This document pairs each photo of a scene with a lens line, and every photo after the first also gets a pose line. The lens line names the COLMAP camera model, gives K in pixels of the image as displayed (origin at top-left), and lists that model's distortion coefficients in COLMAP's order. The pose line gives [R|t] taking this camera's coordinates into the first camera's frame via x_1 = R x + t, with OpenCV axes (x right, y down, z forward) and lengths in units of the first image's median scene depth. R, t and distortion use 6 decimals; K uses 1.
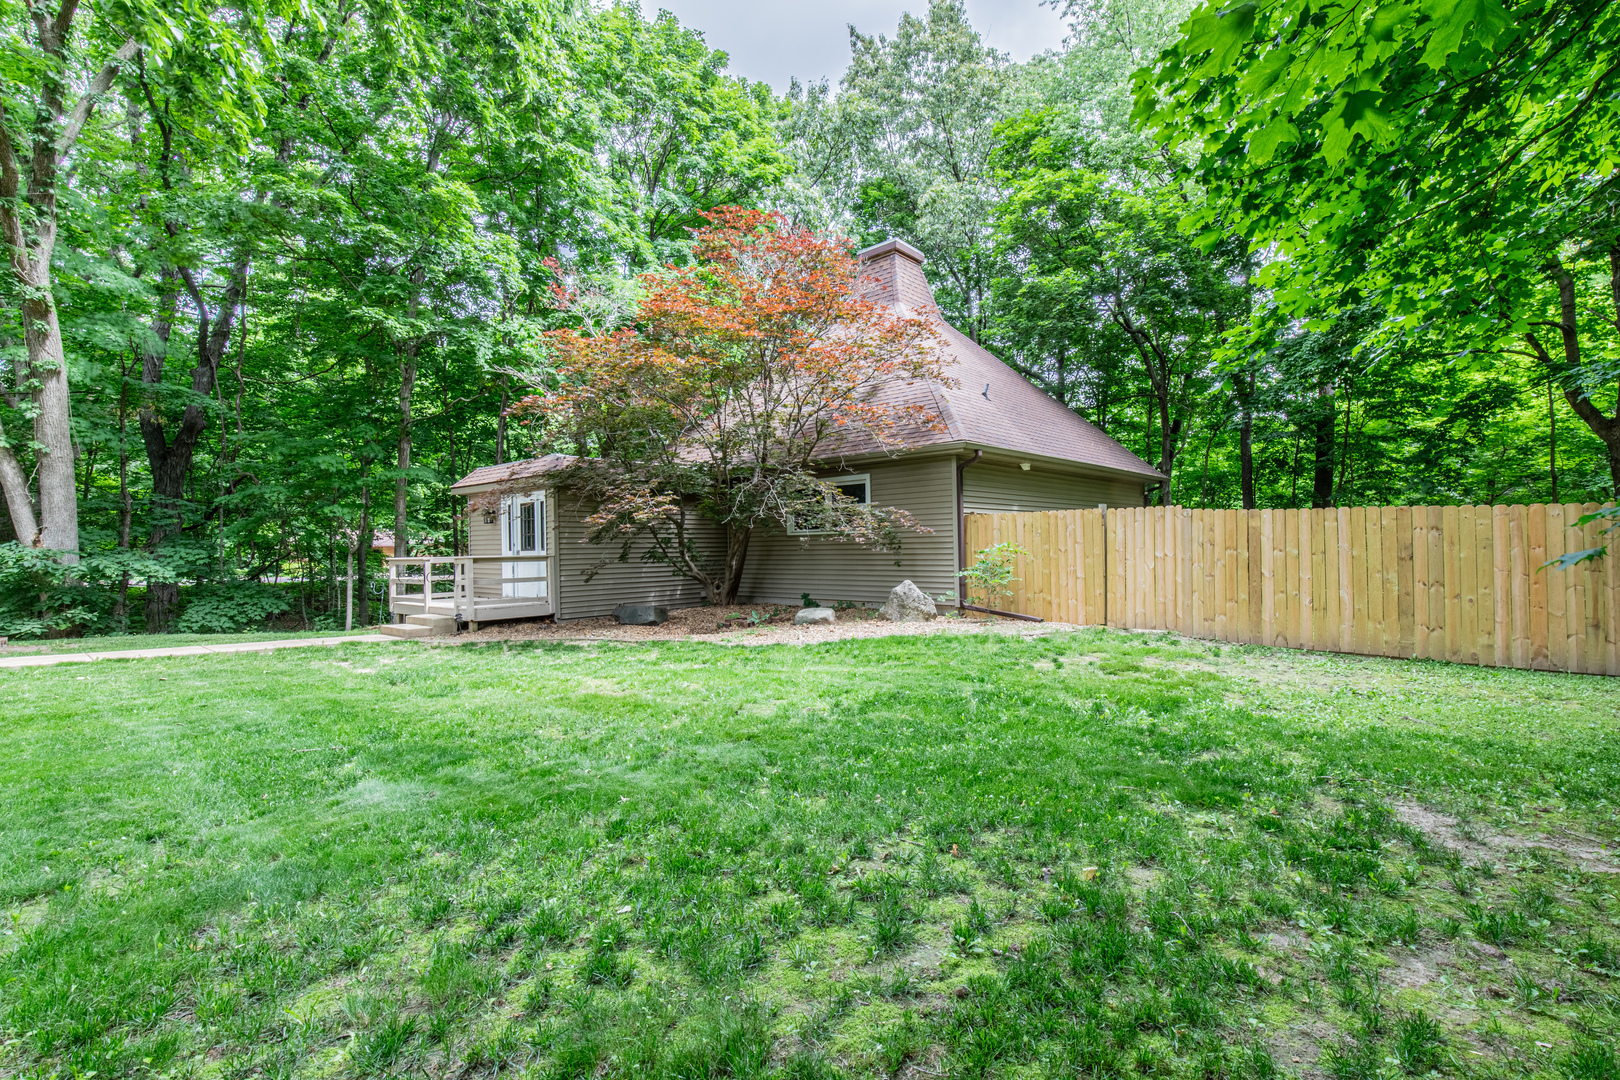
lens RADIAL K [[717.5, 0, 814.4], [0, 717.5, 539.8], [0, 0, 1]] dist [0.012009, -0.001748]
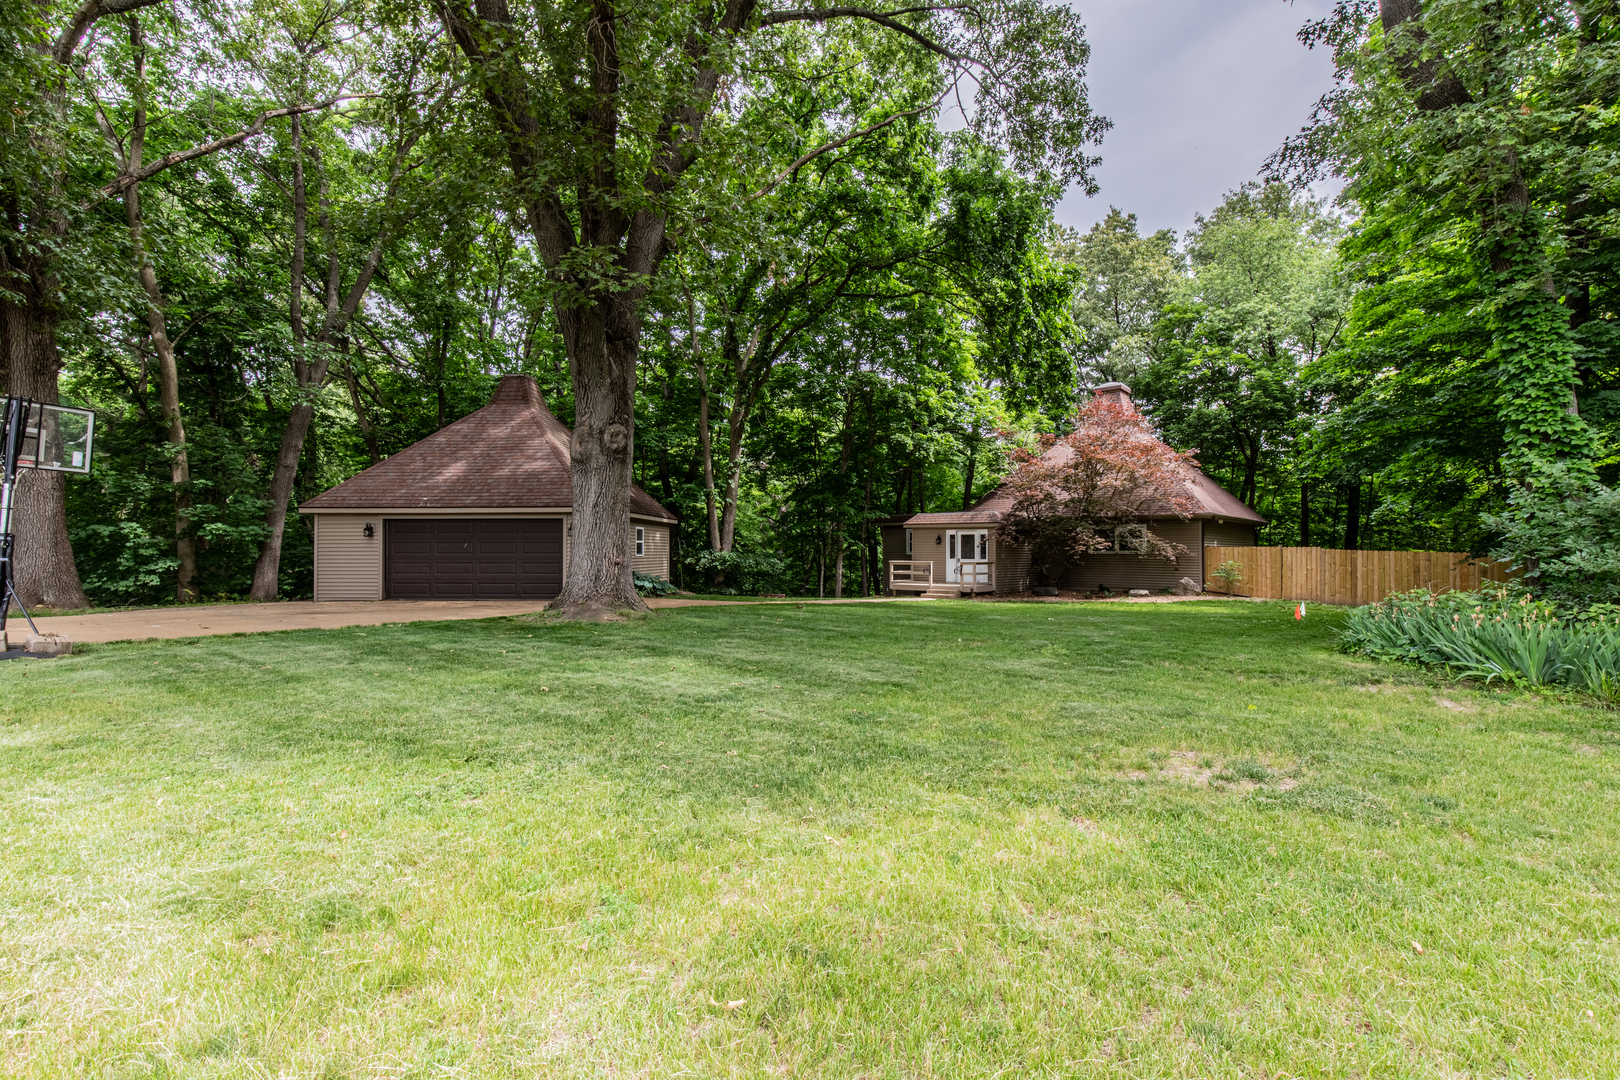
lens RADIAL K [[717.5, 0, 821.2], [0, 717.5, 535.8], [0, 0, 1]] dist [0.012009, -0.001748]
pose [[0.999460, 0.022418, 0.024011, -0.953508], [-0.022113, 0.999672, -0.012926, -0.014504], [-0.024293, 0.012389, 0.999628, -1.064219]]
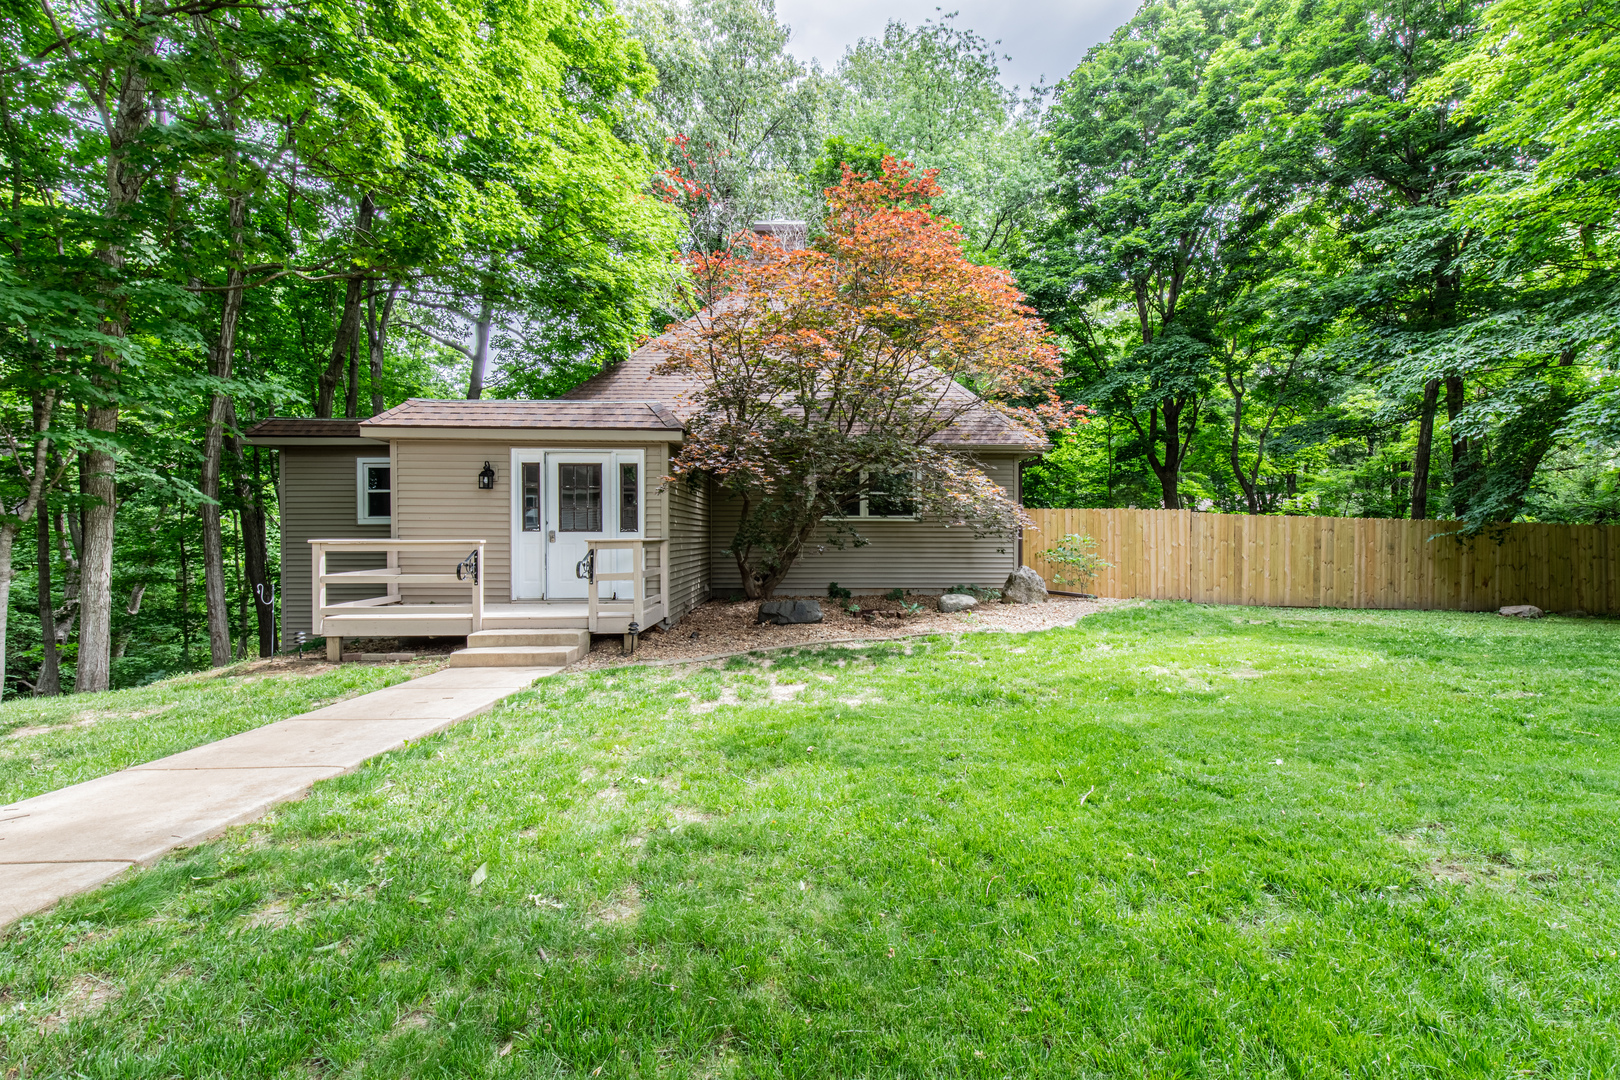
lens RADIAL K [[717.5, 0, 806.3], [0, 717.5, 540.4], [0, 0, 1]] dist [0.012009, -0.001748]
pose [[0.739776, 0.015950, 0.672664, -0.792353], [-0.016310, 0.999850, -0.005770, 0.027674], [-0.672656, -0.006703, 0.739925, 0.387869]]
